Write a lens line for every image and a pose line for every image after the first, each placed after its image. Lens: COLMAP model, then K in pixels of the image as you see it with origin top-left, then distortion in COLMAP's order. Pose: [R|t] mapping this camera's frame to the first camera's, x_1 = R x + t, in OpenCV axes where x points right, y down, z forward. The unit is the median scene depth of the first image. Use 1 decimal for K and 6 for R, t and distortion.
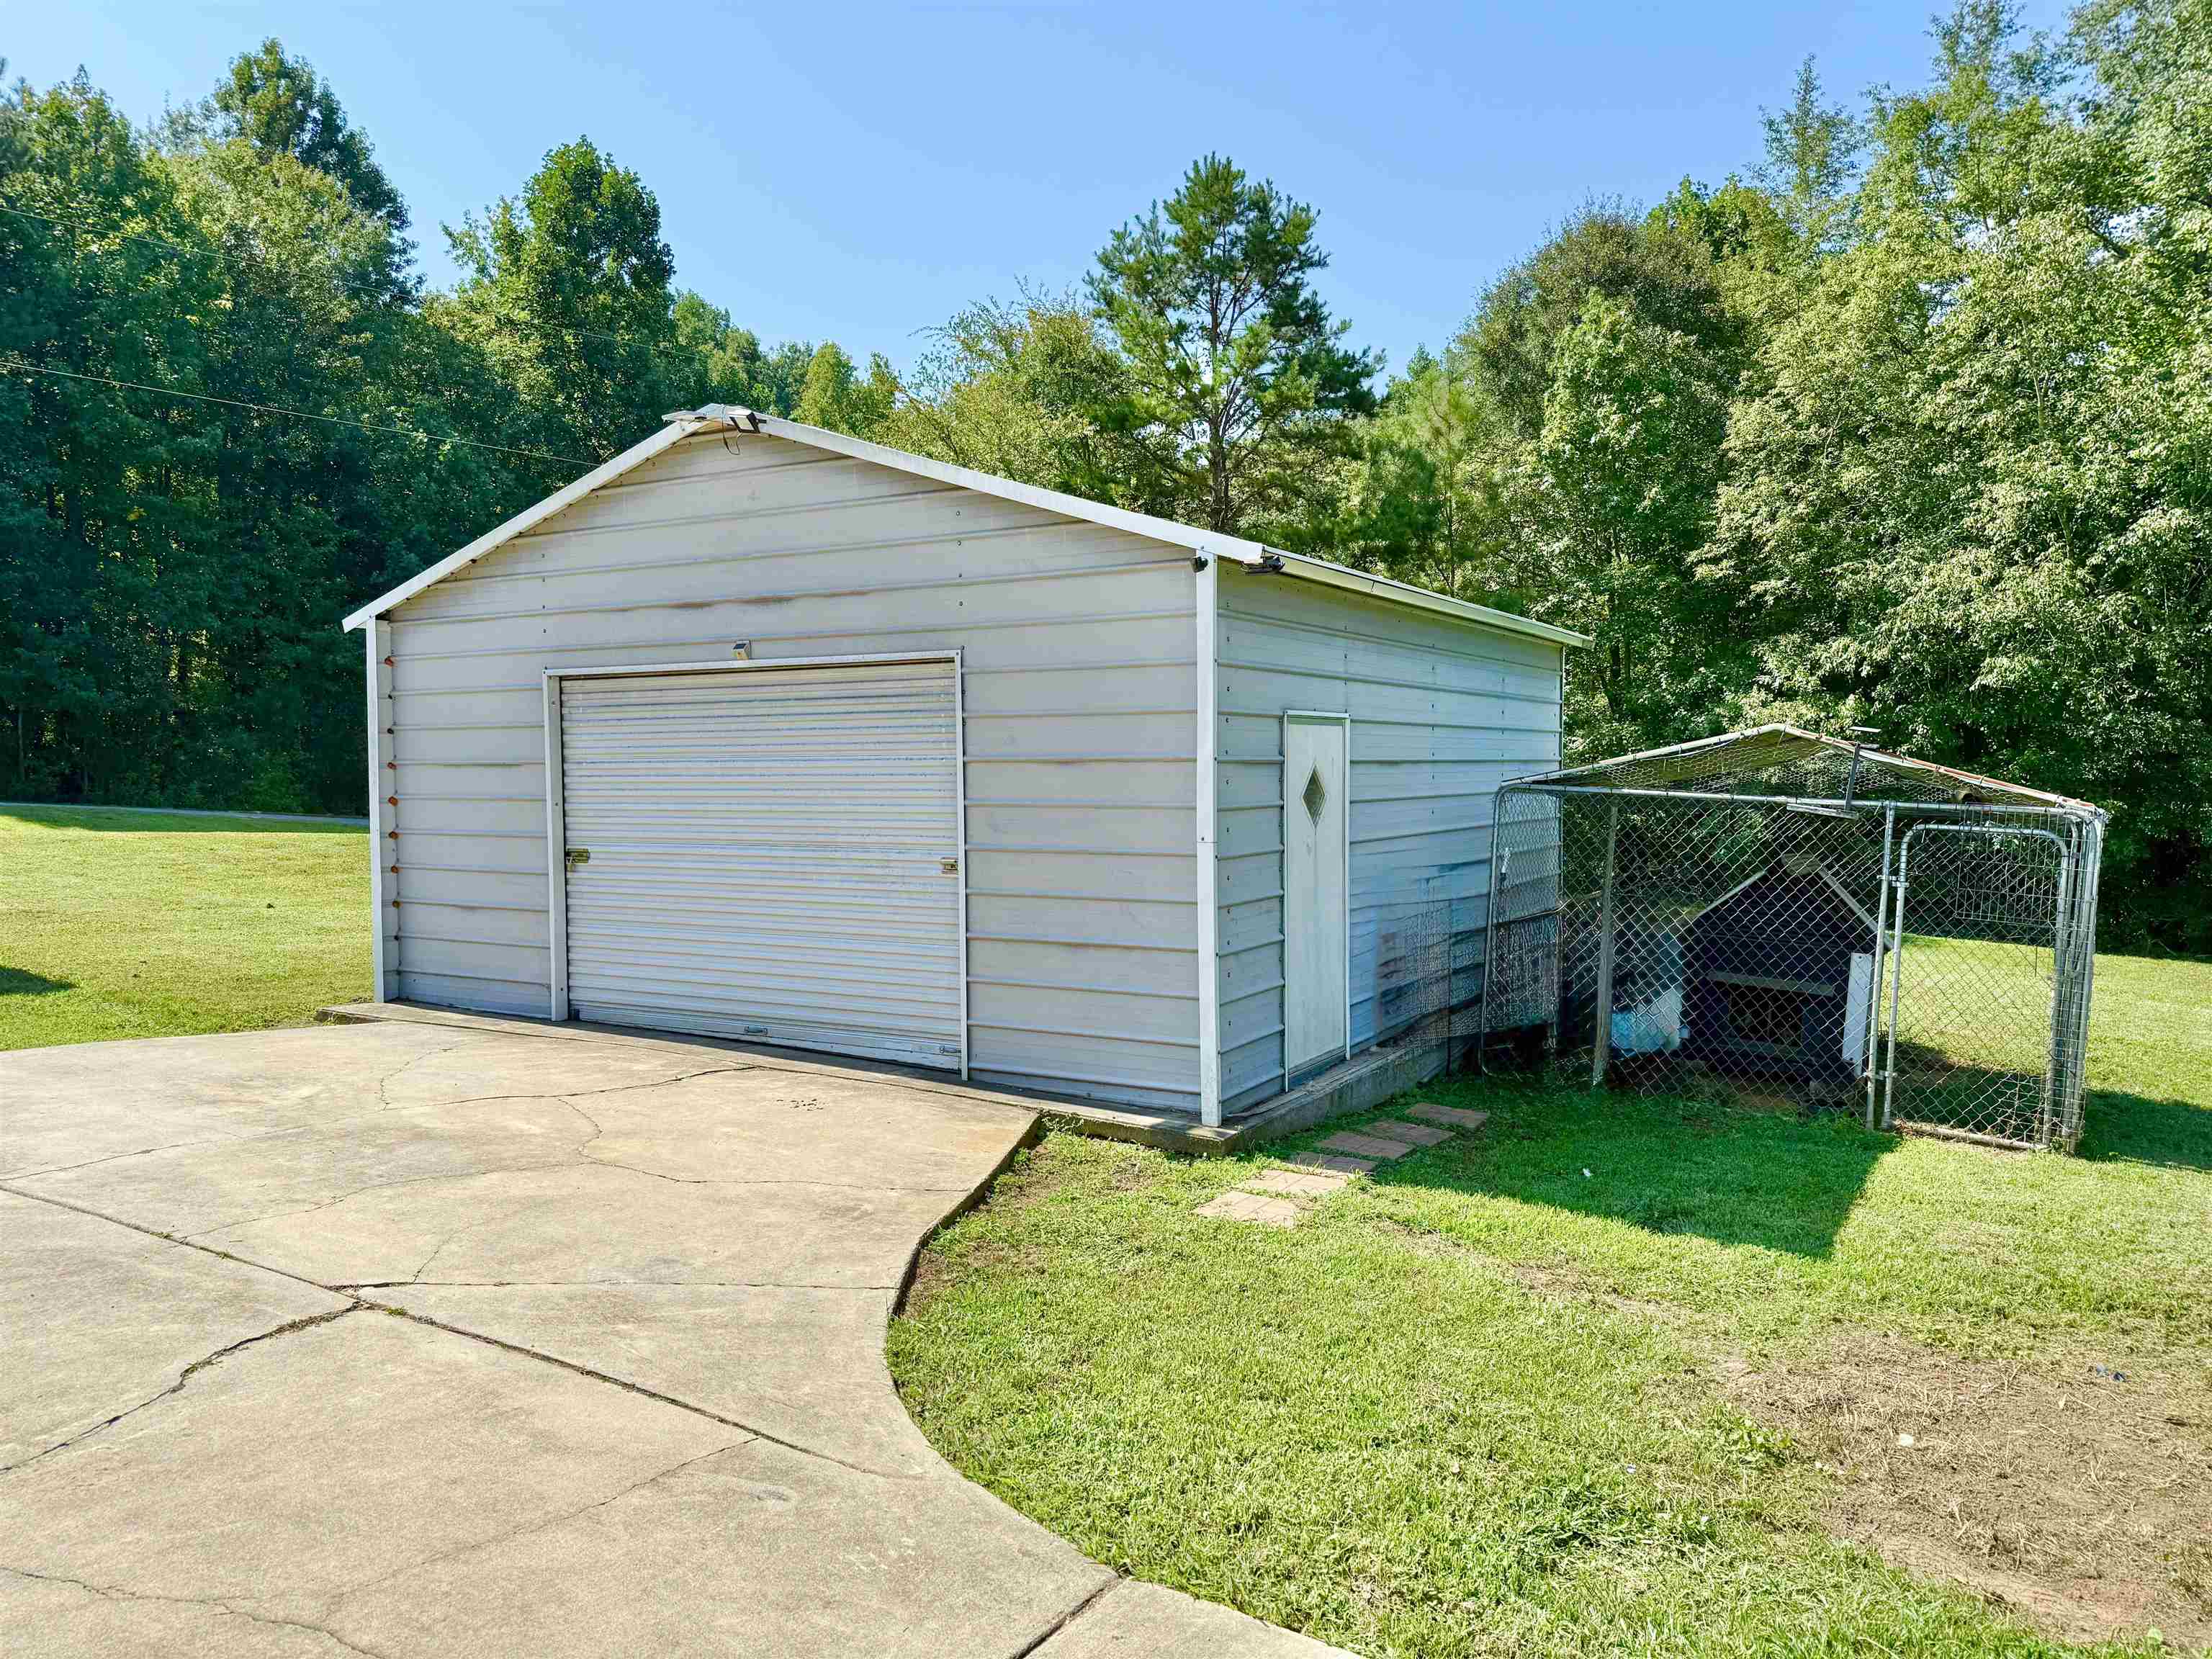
lens RADIAL K [[1553.7, 0, 1104.1], [0, 1553.7, 870.9], [0, 0, 1]] dist [0.135539, -0.179911]
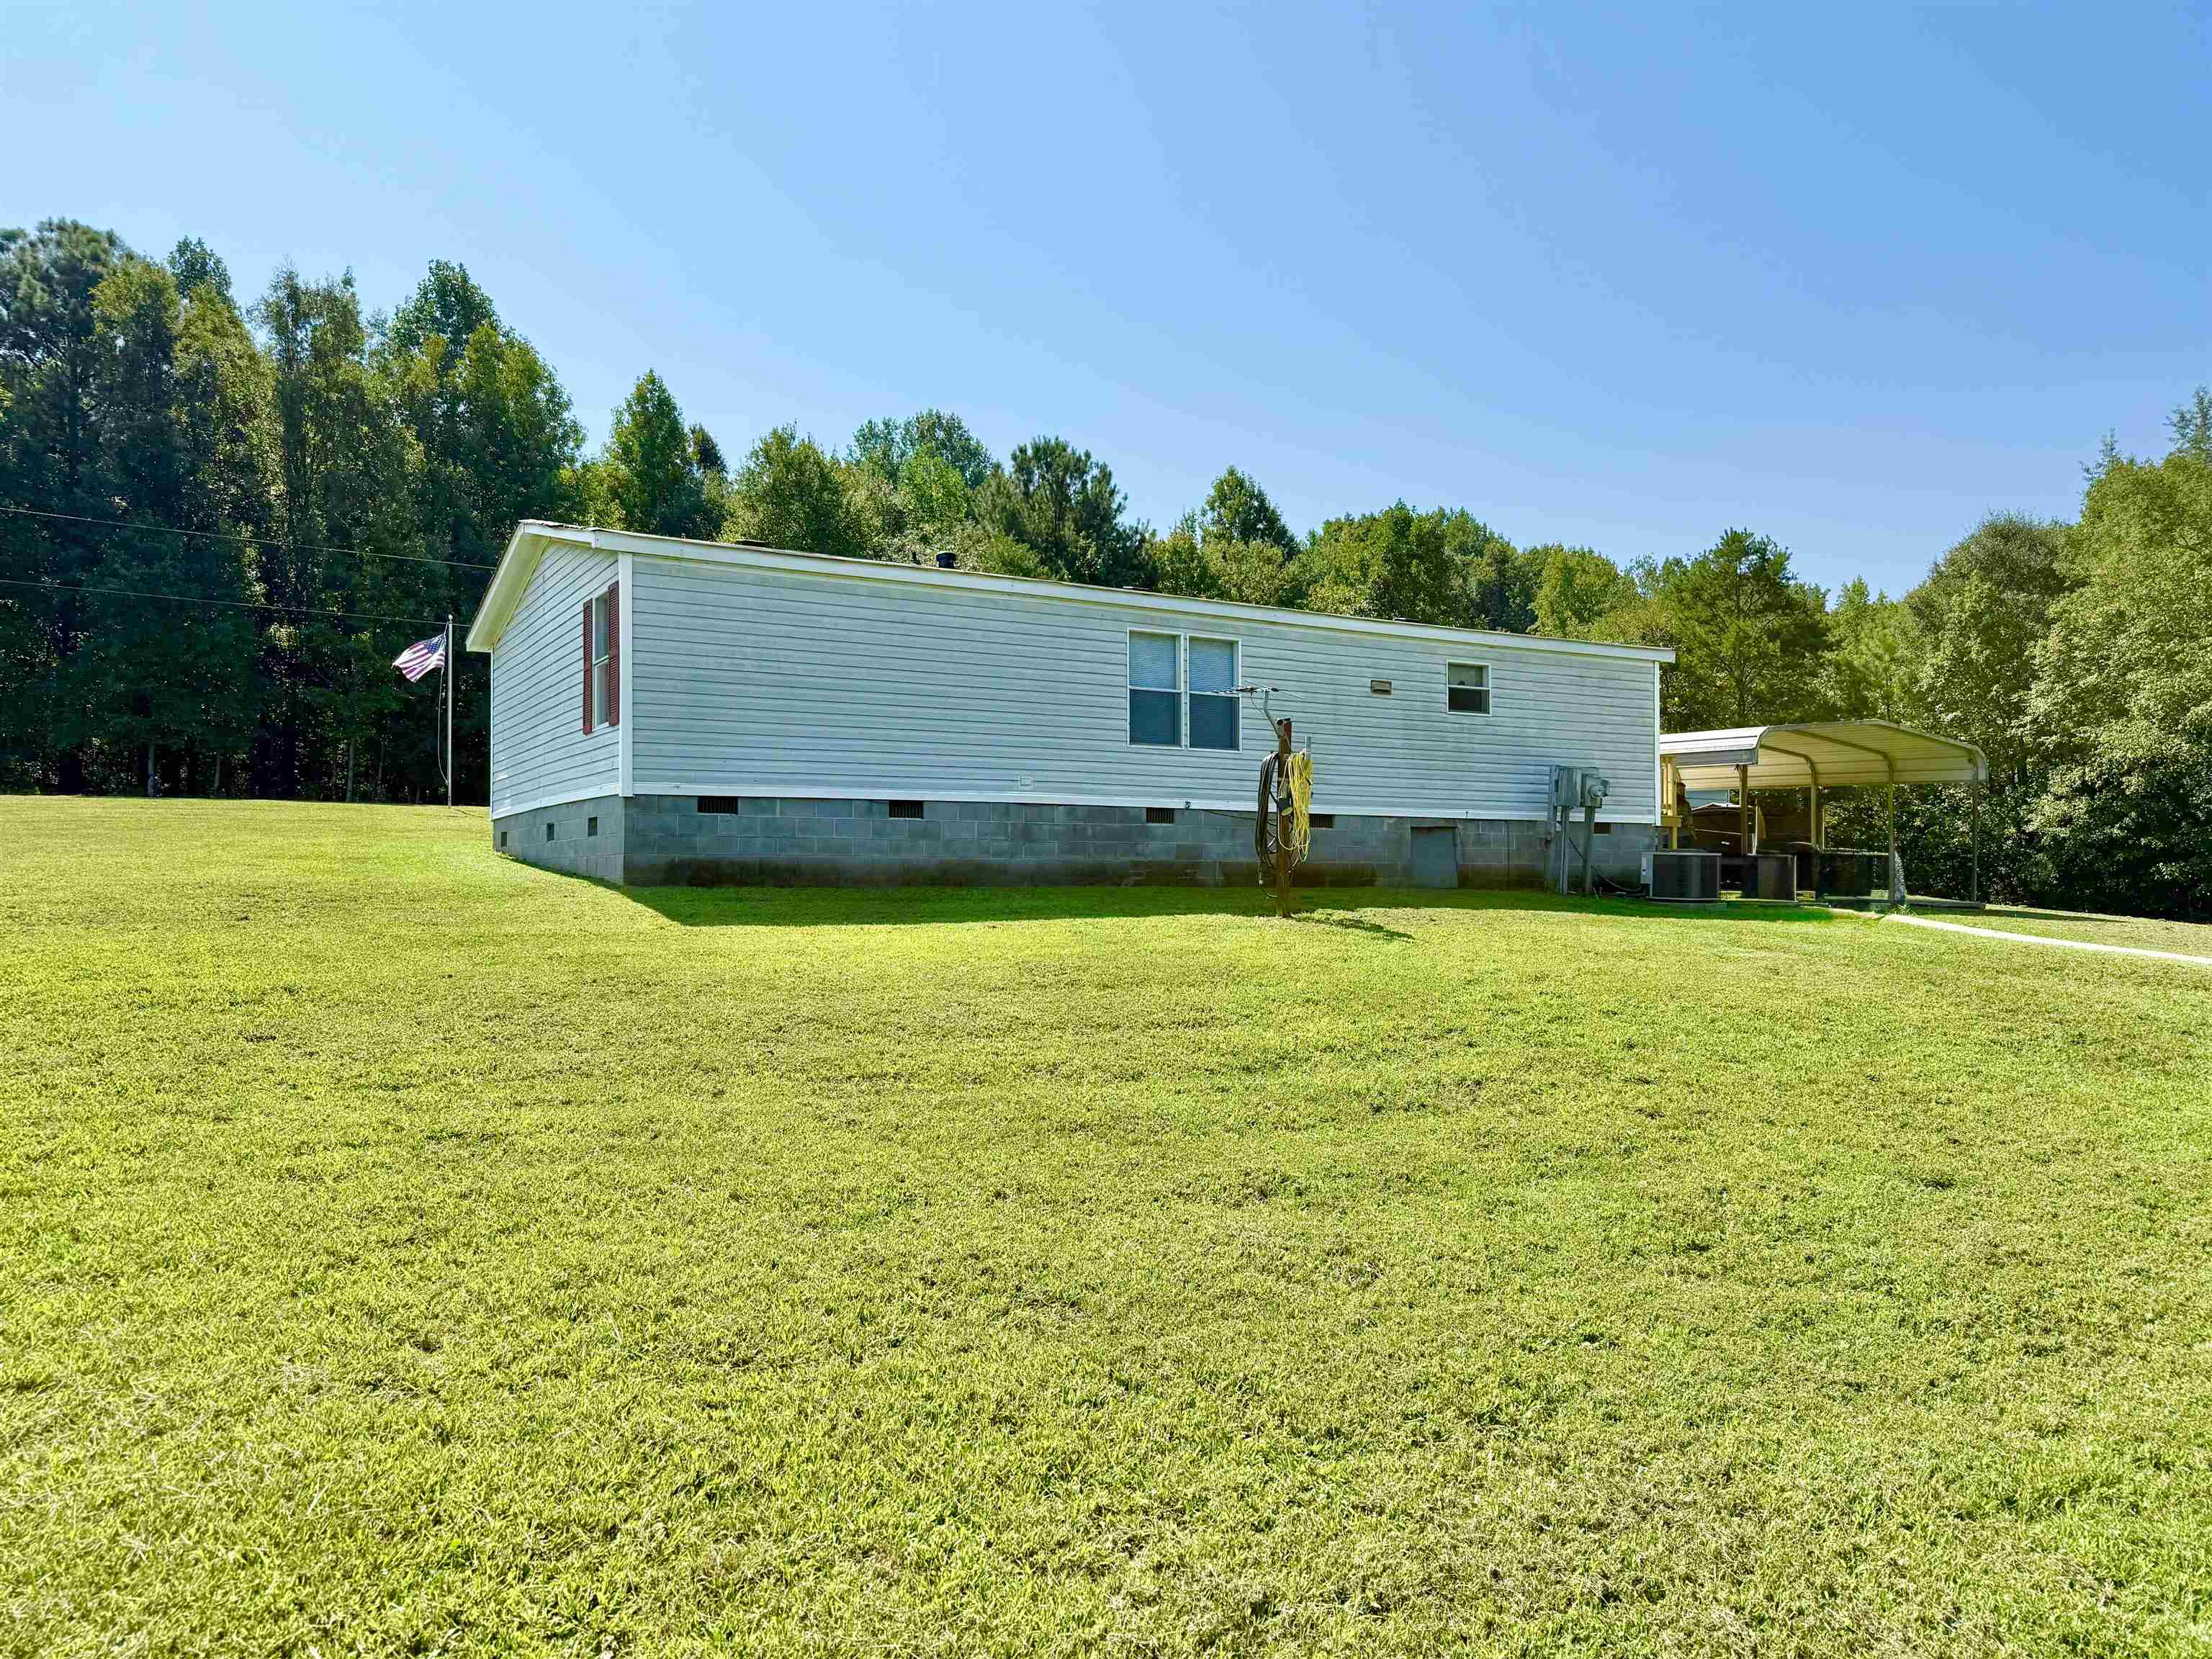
lens RADIAL K [[1553.7, 0, 1104.1], [0, 1553.7, 870.9], [0, 0, 1]] dist [0.135539, -0.179911]
pose [[0.890318, -0.007993, -0.455268, 0.249648], [-0.026618, 0.997222, -0.069562, 0.112533], [0.454560, 0.074050, 0.887633, -0.977799]]
